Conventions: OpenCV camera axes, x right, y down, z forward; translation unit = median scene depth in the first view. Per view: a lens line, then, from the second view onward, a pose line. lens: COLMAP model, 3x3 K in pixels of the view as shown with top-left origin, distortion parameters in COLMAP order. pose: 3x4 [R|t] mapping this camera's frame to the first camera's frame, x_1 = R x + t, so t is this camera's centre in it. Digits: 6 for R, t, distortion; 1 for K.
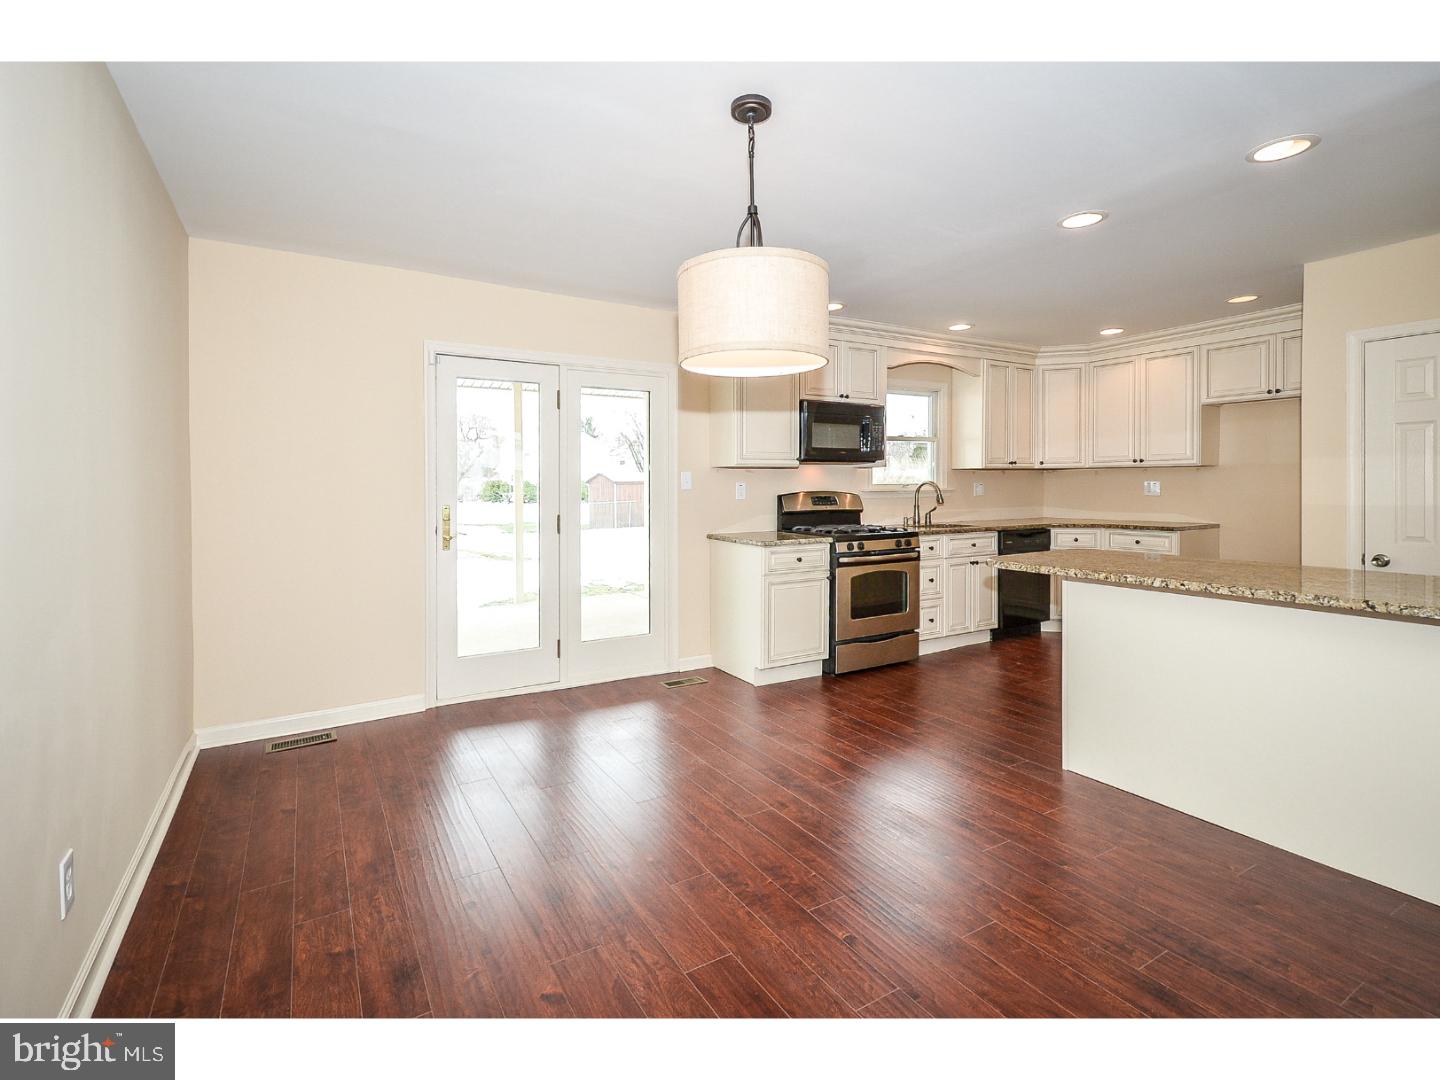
lens RADIAL K [[671.0, 0, 719.6], [0, 671.0, 539.9], [0, 0, 1]] dist [0.011944, -0.003014]
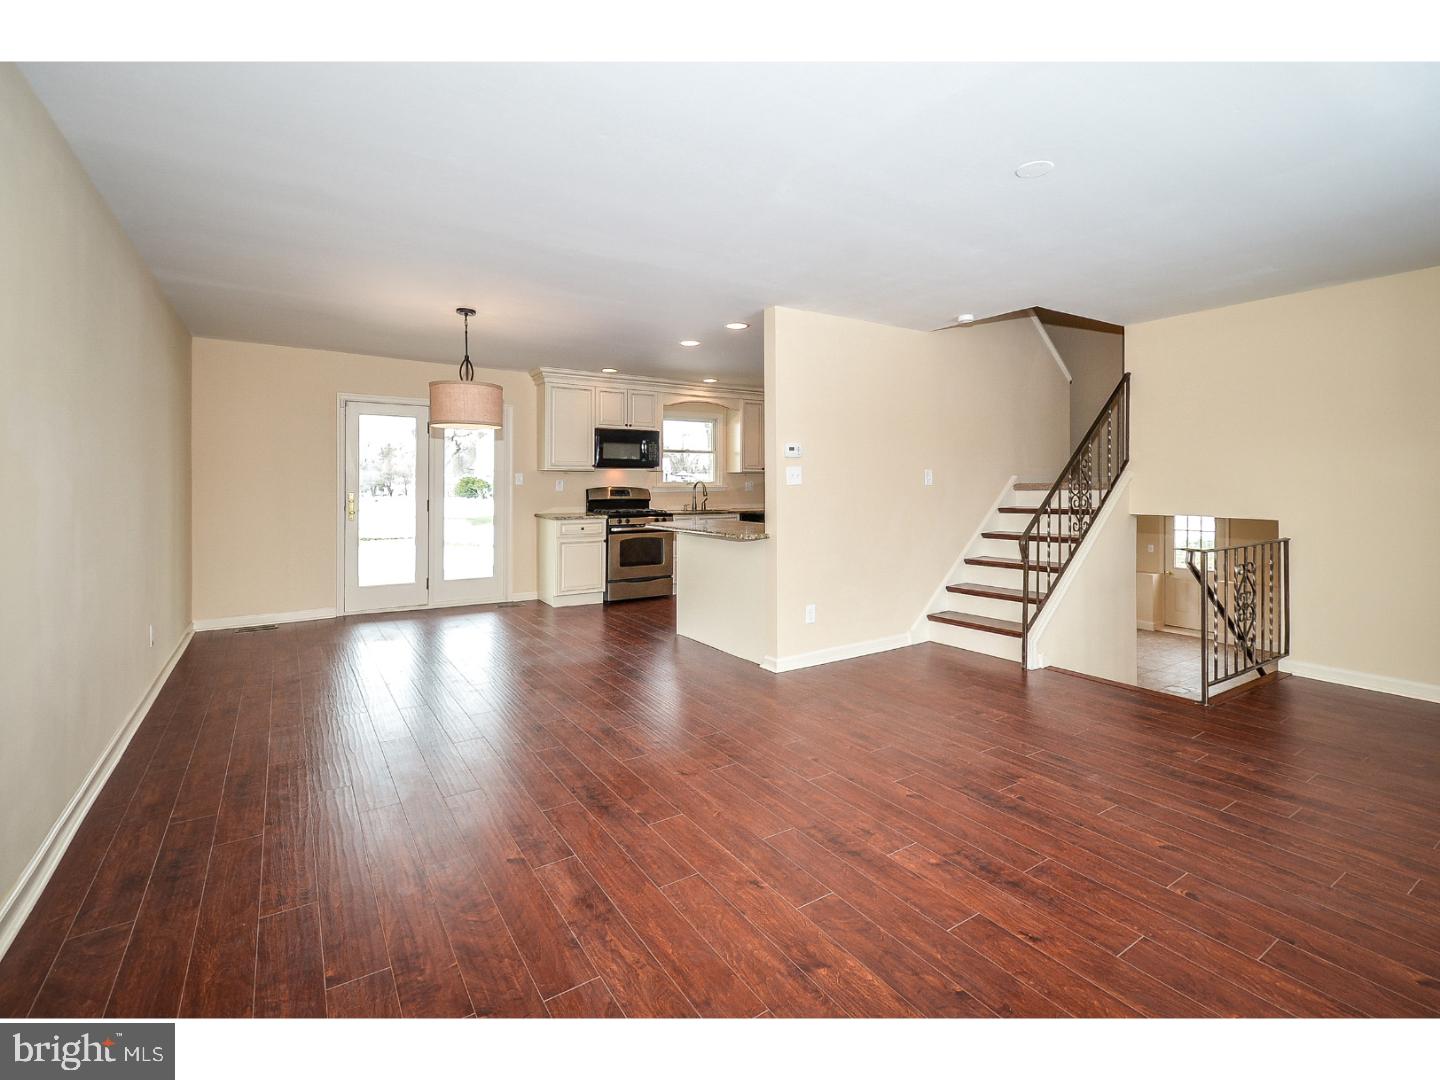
lens RADIAL K [[671.0, 0, 742.5], [0, 671.0, 536.7], [0, 0, 1]] dist [0.011944, -0.003014]
pose [[0.998450, 0.005282, 0.055404, 0.378973], [-0.005150, 0.999984, -0.002530, 0.046750], [-0.055417, 0.002241, 0.998461, -0.575317]]
